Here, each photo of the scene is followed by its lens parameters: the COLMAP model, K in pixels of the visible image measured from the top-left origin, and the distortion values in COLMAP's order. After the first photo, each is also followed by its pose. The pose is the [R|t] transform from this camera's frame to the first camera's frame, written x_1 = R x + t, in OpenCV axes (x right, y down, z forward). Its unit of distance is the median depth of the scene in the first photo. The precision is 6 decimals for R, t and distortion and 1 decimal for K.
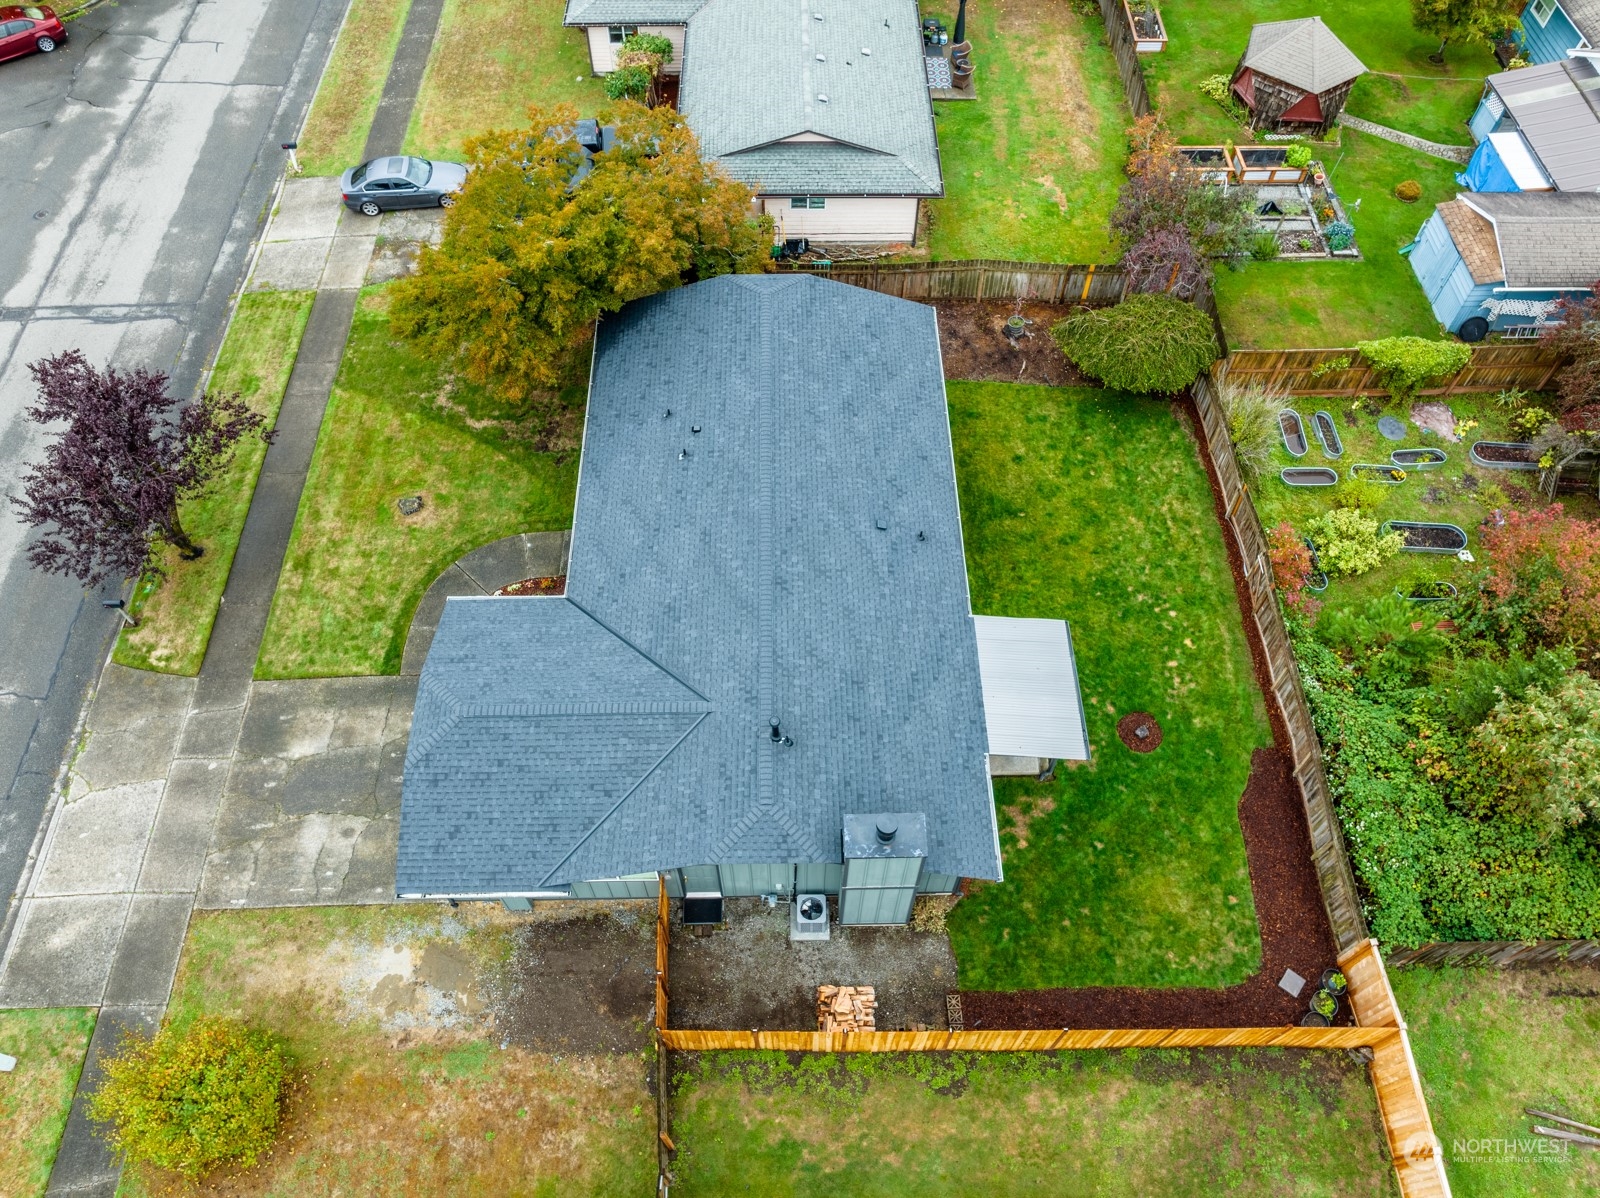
lens RADIAL K [[1132.1, 0, 806.4], [0, 1132.1, 601.9], [0, 0, 1]] dist [-0.083075, 0.054745]
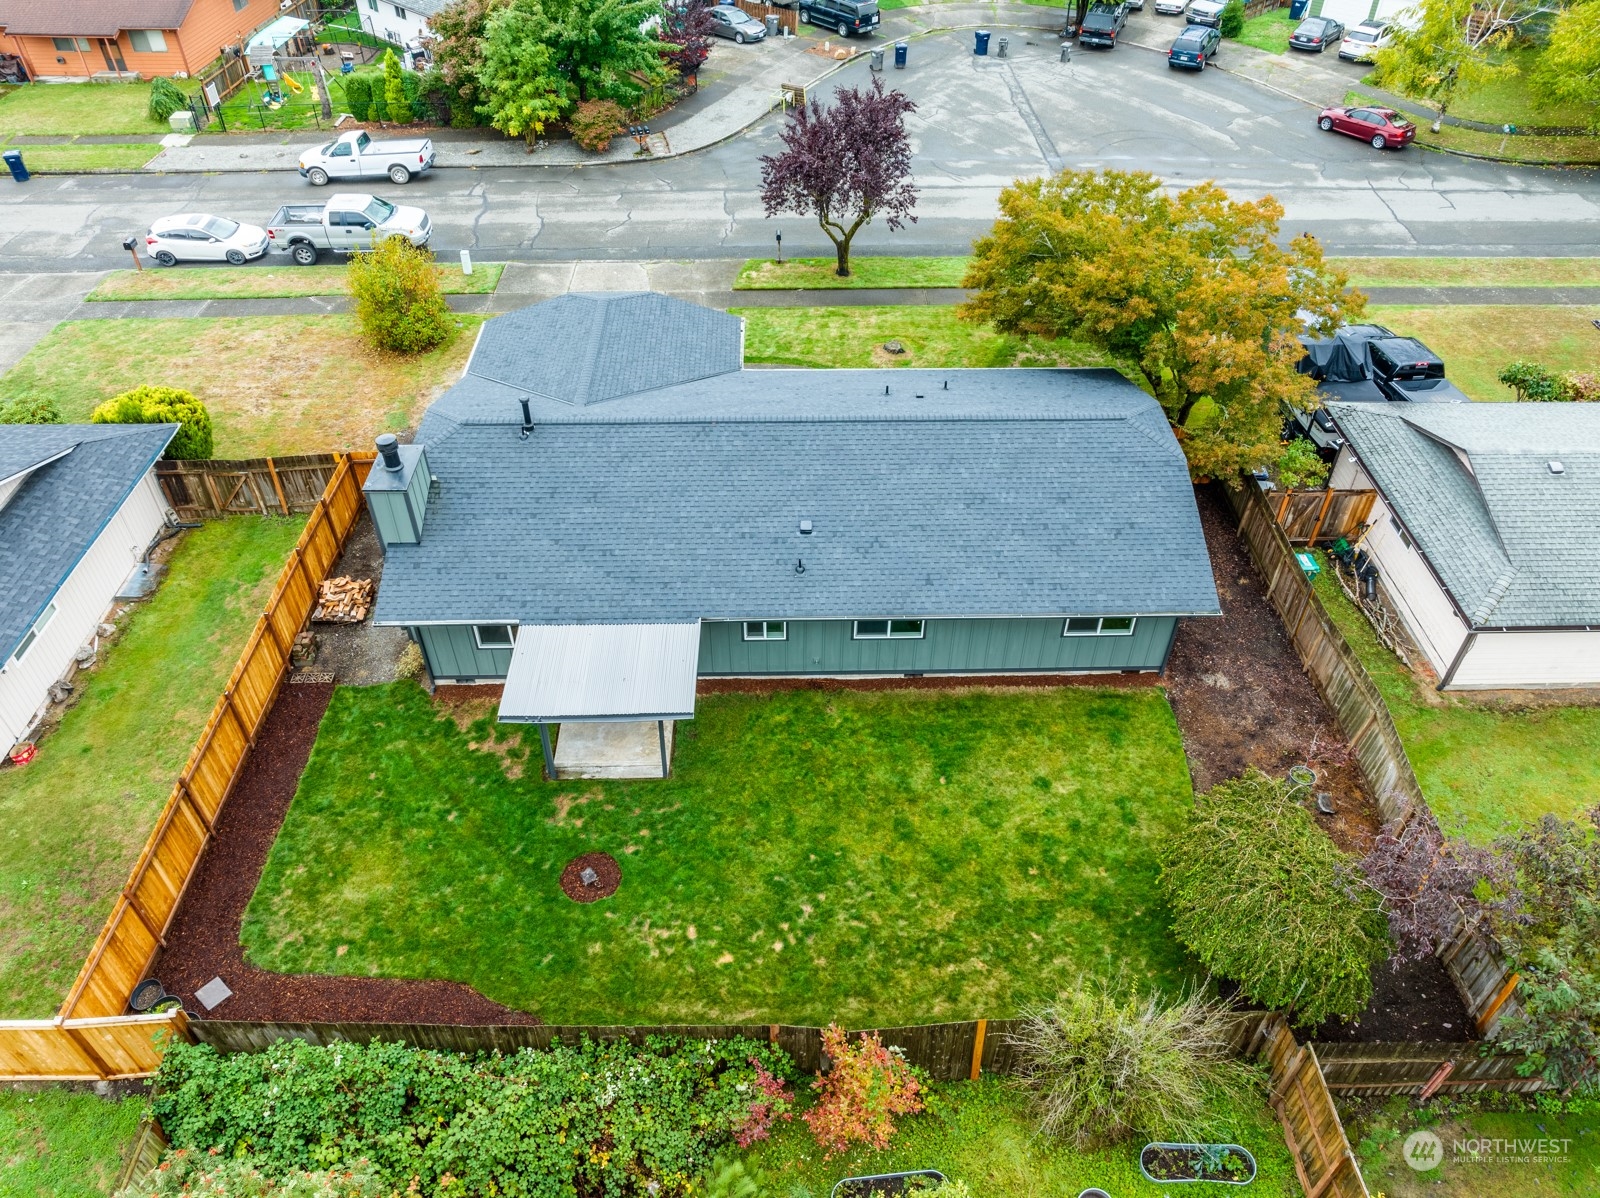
lens RADIAL K [[1132.1, 0, 806.4], [0, 1132.1, 601.9], [0, 0, 1]] dist [-0.083075, 0.054745]
pose [[0.002872, 0.658129, -0.752900, 0.699360], [-0.842373, 0.407324, 0.352839, -0.324018], [0.538887, 0.633209, 0.555559, 0.517480]]
